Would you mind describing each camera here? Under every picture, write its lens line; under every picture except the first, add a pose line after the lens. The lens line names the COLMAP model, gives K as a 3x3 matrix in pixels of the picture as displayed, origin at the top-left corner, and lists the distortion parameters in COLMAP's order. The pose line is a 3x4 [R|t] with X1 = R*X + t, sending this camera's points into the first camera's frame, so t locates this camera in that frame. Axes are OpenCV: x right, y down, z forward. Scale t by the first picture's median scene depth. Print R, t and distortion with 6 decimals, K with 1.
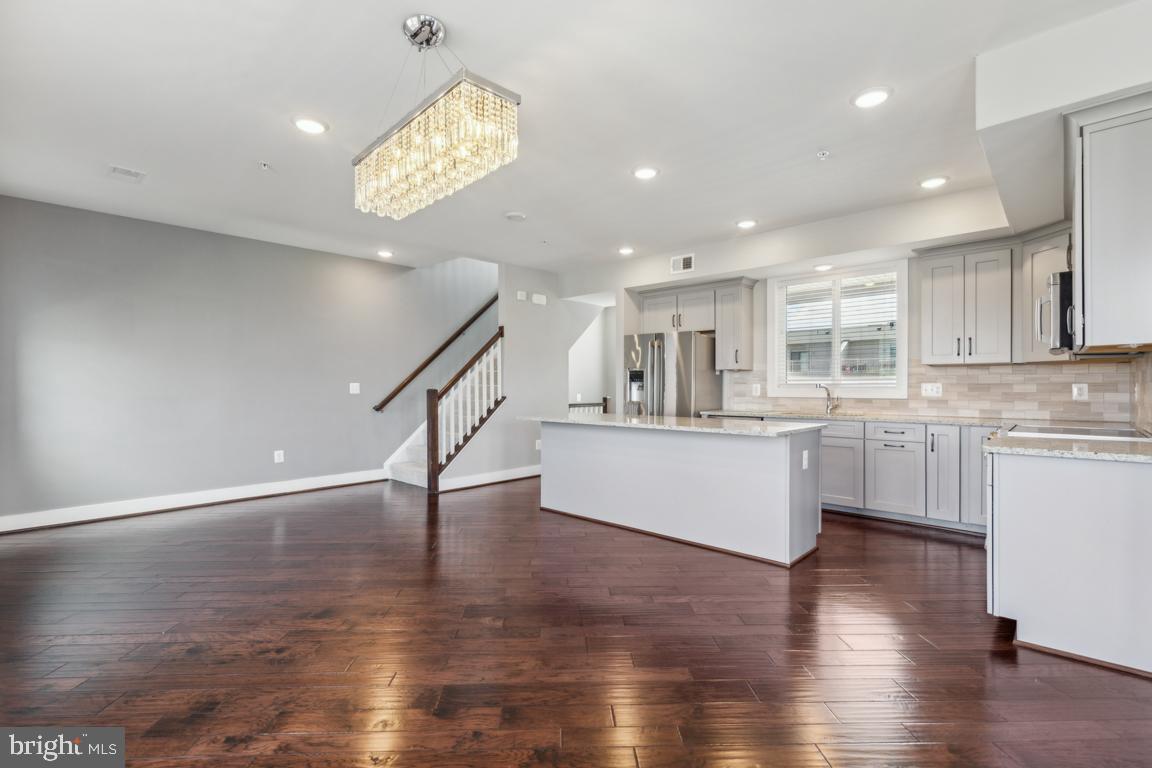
lens RADIAL K [[528.9, 0, 576.7], [0, 528.9, 386.0], [0, 0, 1]] dist [-0.001807, 0.000067]
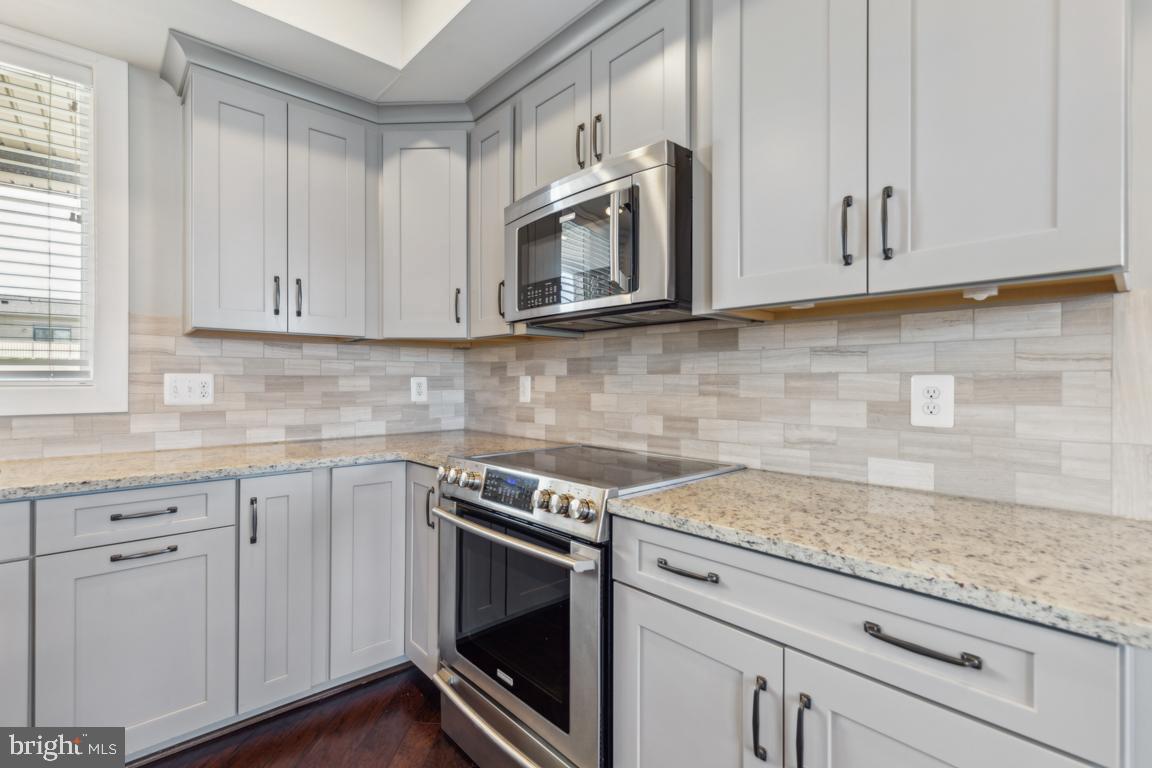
lens RADIAL K [[528.9, 0, 577.0], [0, 528.9, 381.1], [0, 0, 1]] dist [-0.001807, 0.000067]
pose [[0.086502, 0.000100, 0.996252, 0.285788], [-0.001489, 0.999999, 0.000029, 0.000474], [-0.996251, -0.001486, 0.086502, 0.698716]]
